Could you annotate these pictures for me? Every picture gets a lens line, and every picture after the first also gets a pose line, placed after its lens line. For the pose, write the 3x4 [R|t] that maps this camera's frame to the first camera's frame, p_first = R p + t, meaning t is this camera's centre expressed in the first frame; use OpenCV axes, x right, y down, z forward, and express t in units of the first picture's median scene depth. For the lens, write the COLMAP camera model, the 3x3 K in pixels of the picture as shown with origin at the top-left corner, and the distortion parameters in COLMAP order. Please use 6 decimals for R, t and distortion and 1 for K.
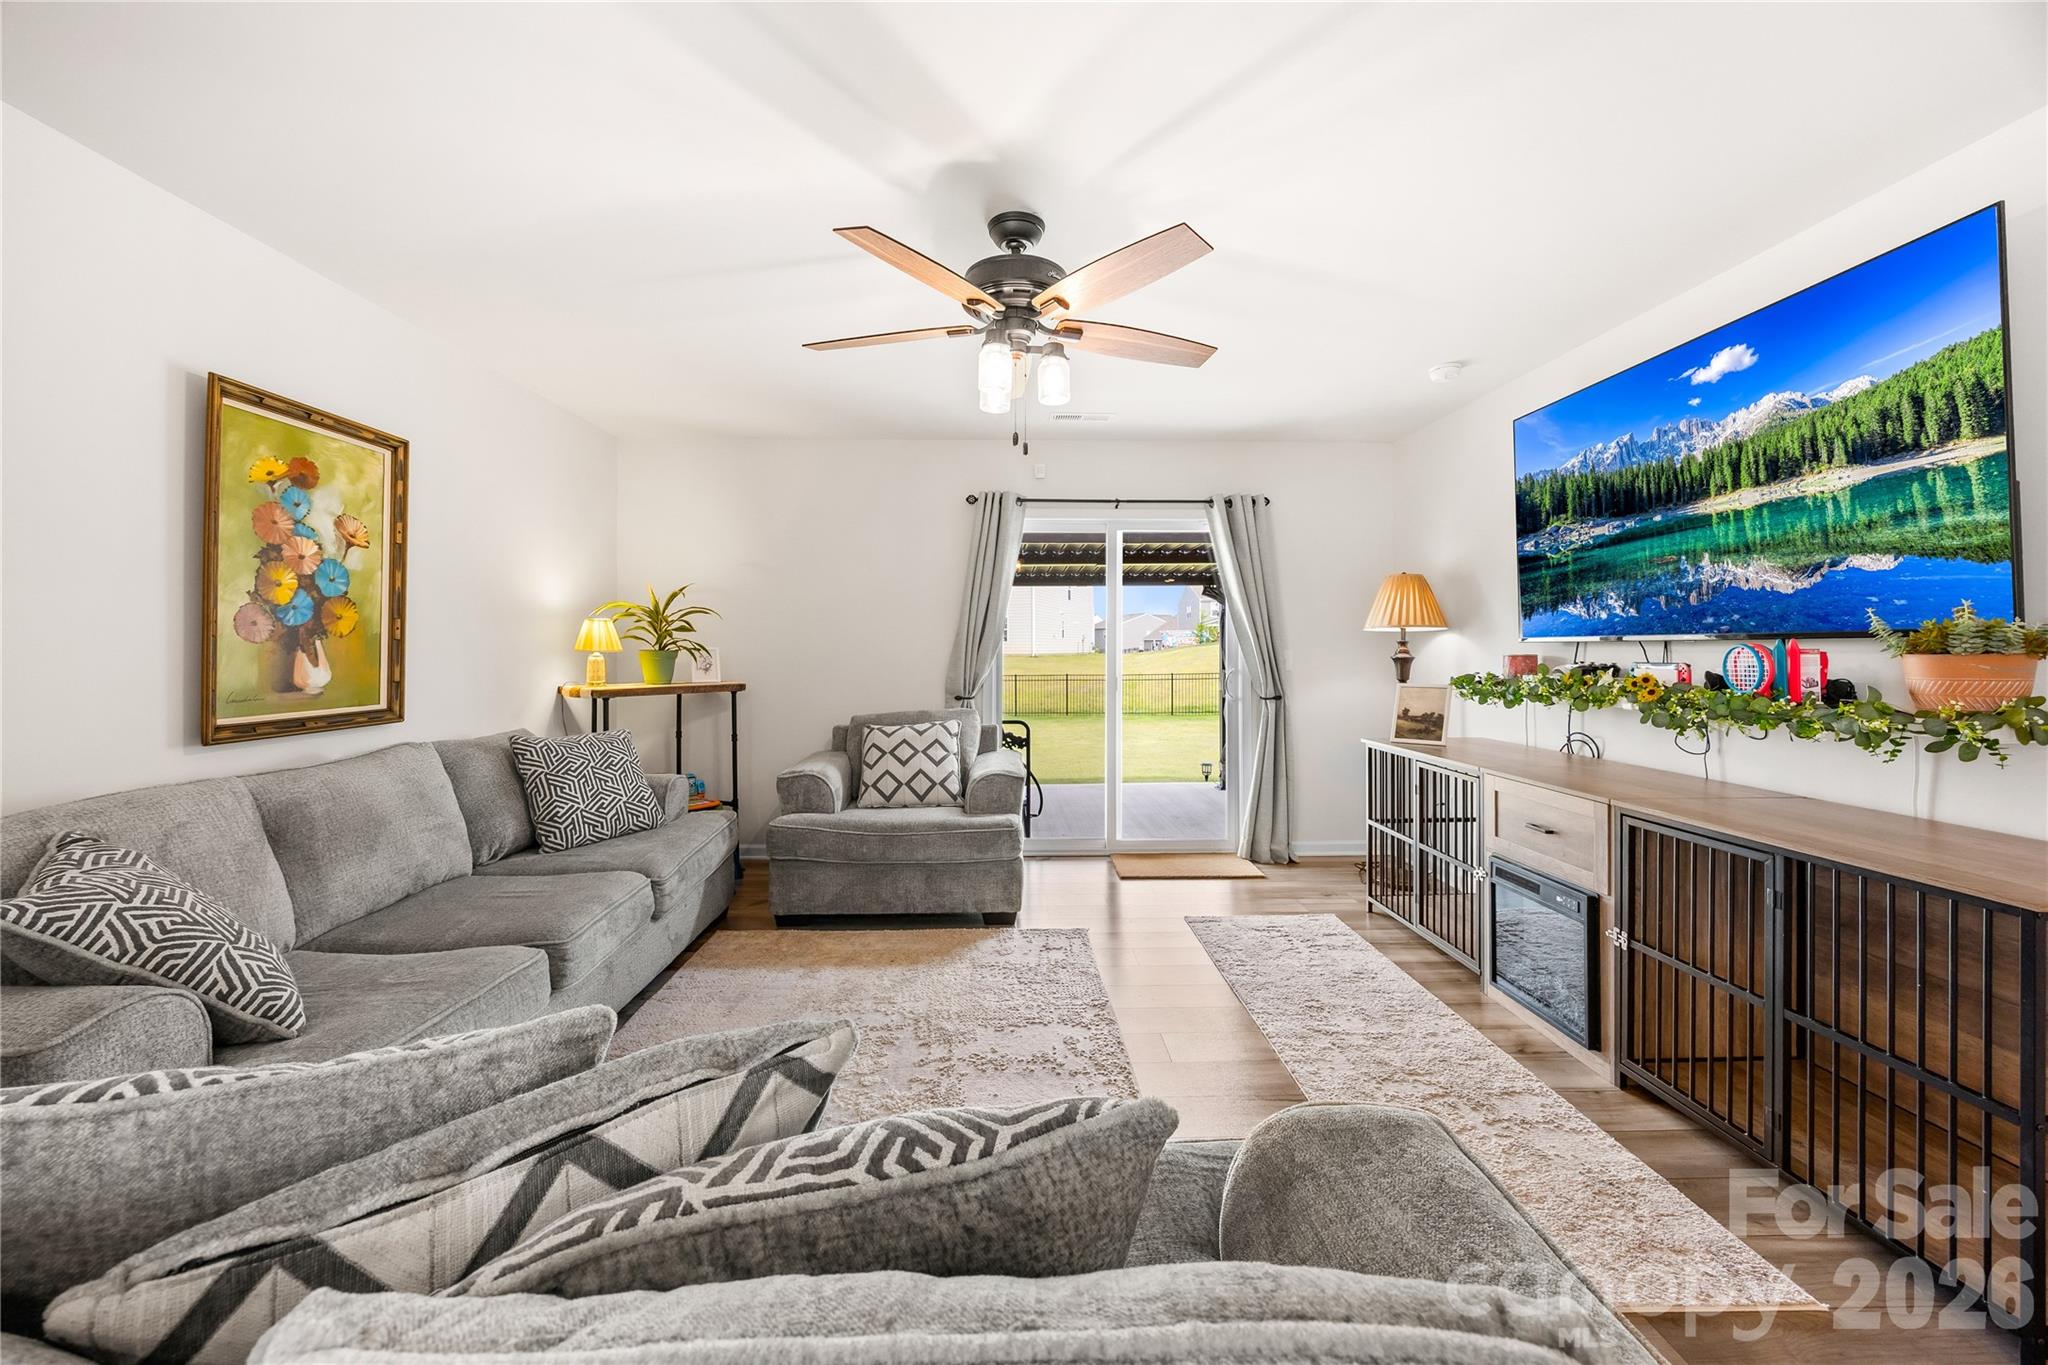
lens RADIAL K [[783.1, 0, 1019.5], [0, 783.1, 648.9], [0, 0, 1]] dist [-0.000543, -0.000081]
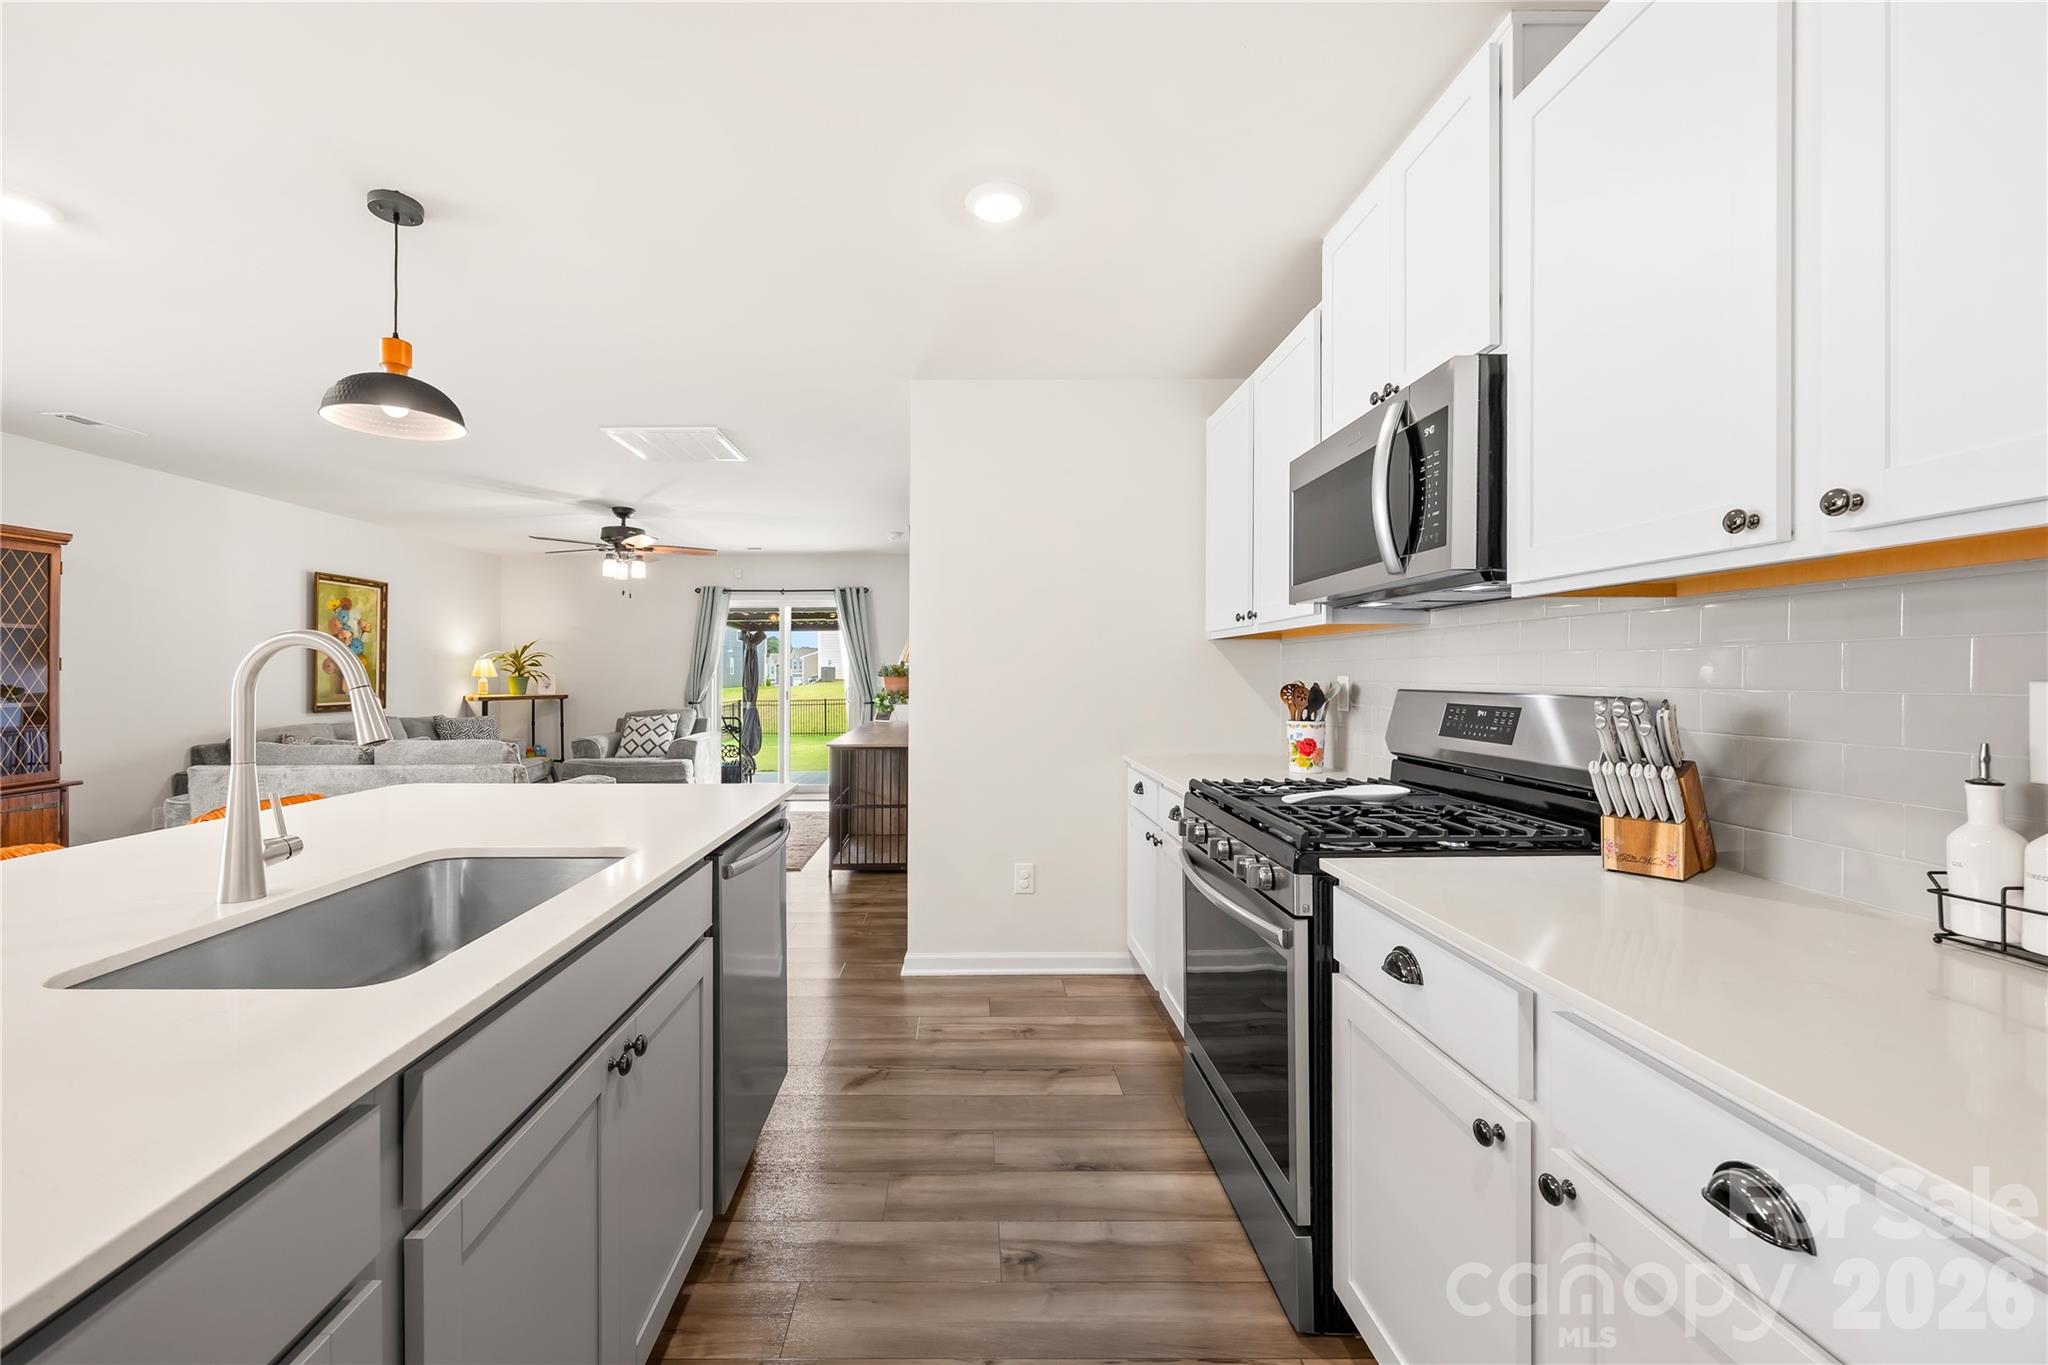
lens RADIAL K [[800.4, 0, 973.4], [0, 800.4, 674.2], [0, 0, 1]] dist [-0.007309, -0.000040]
pose [[0.999839, -0.003077, -0.017700, 0.668893], [0.003079, 0.999995, 0.000091, -0.000386], [0.017699, -0.000146, 0.999843, -0.895121]]
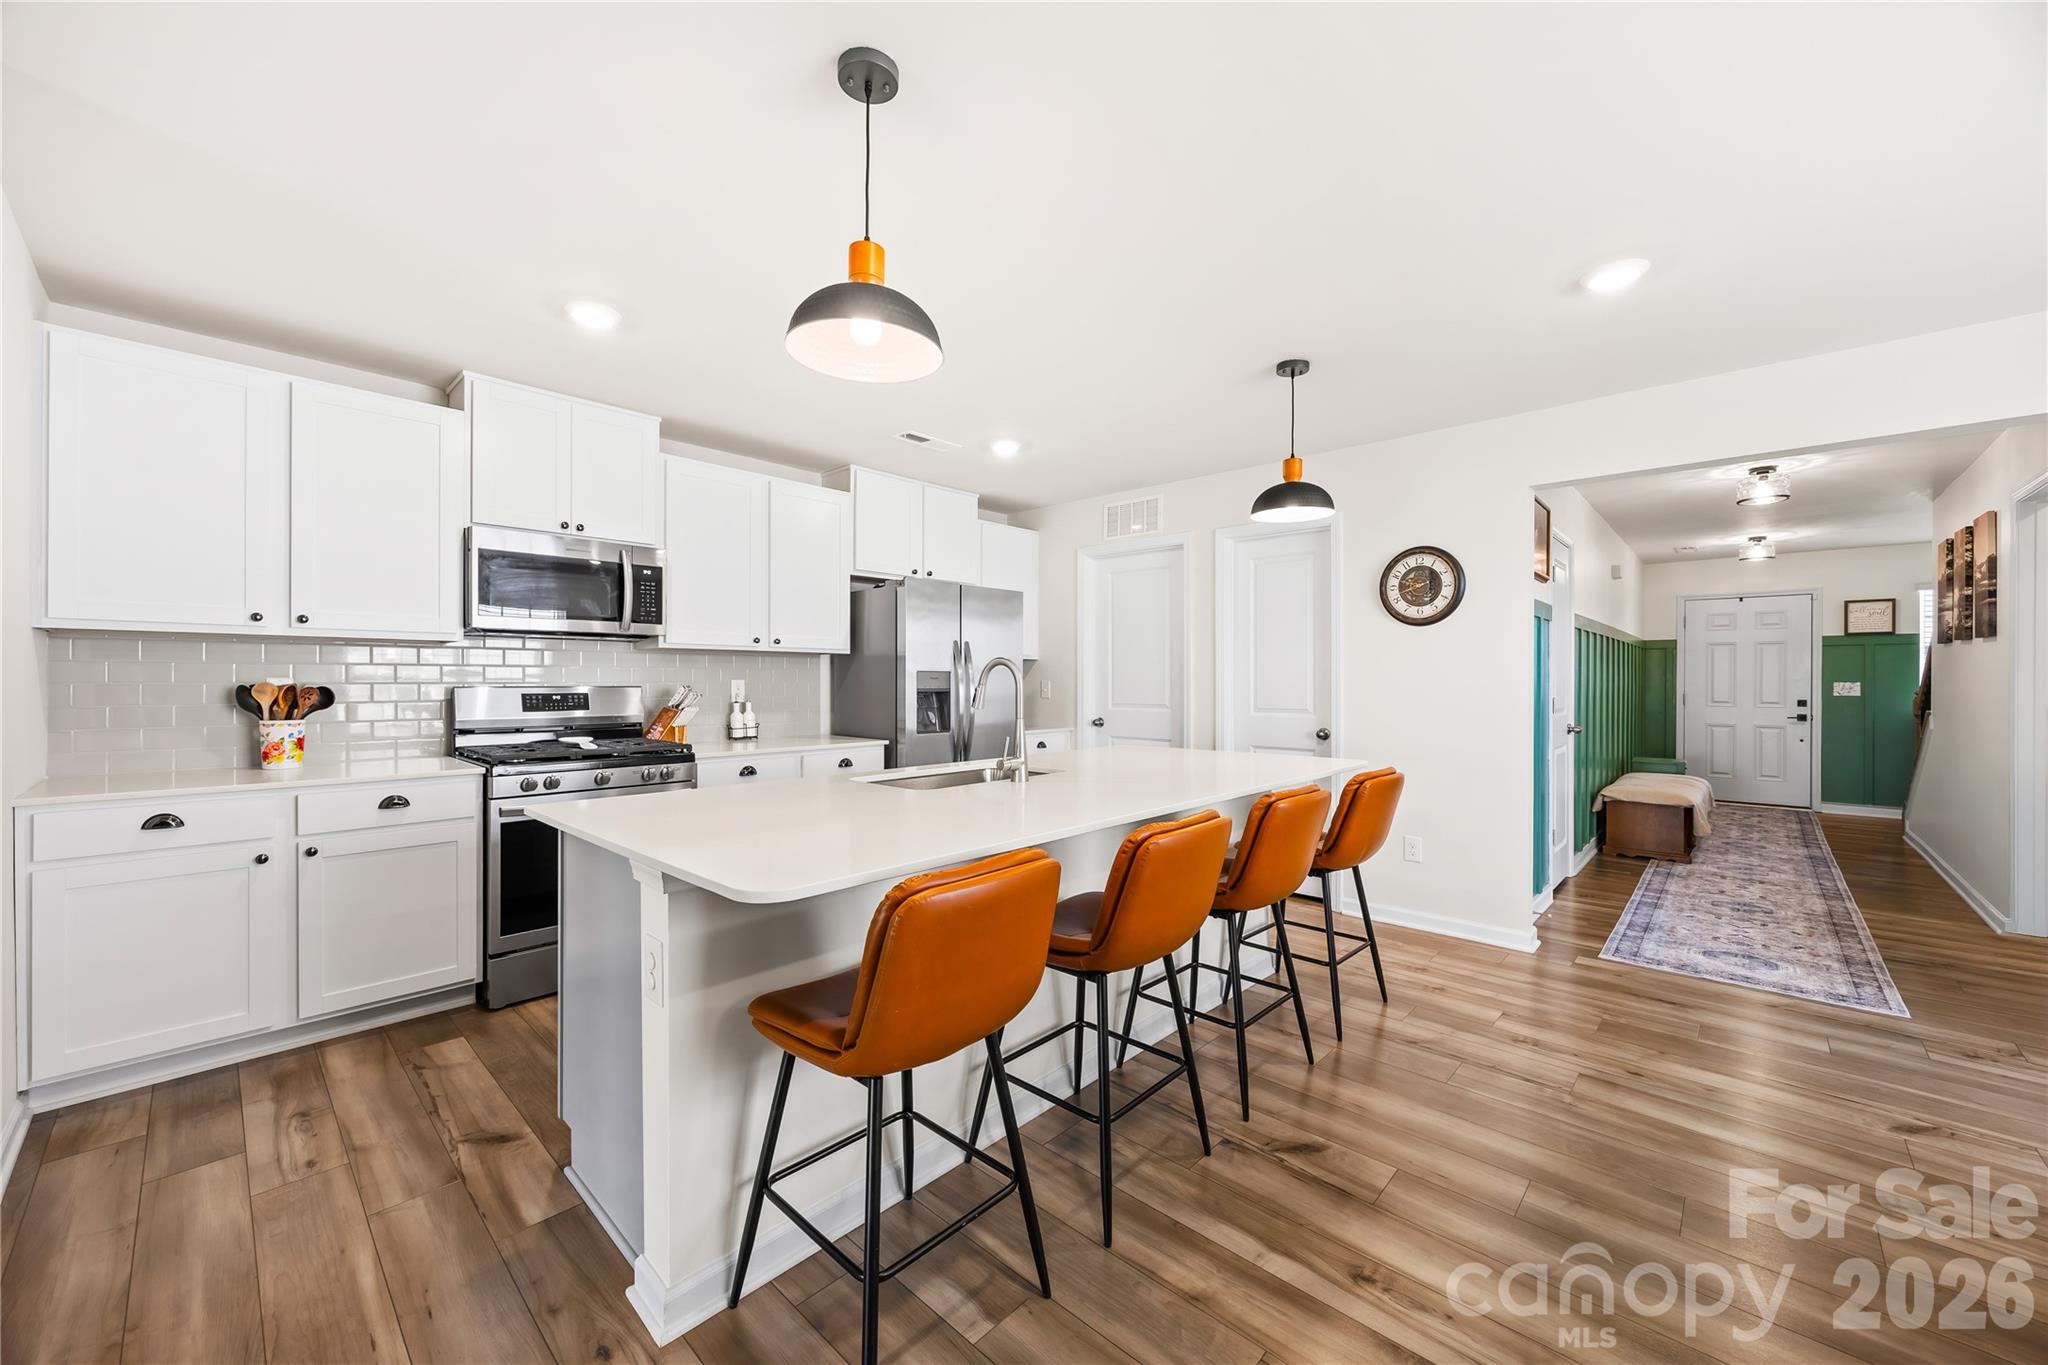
lens RADIAL K [[774.3, 0, 1025.4], [0, 774.3, 680.5], [0, 0, 1]] dist [-0.002068, -0.000091]
pose [[-0.715401, -0.005399, 0.698694, -0.041772], [-0.003736, 0.999985, 0.003901, -0.001117], [-0.698705, 0.000181, -0.715410, -0.166394]]
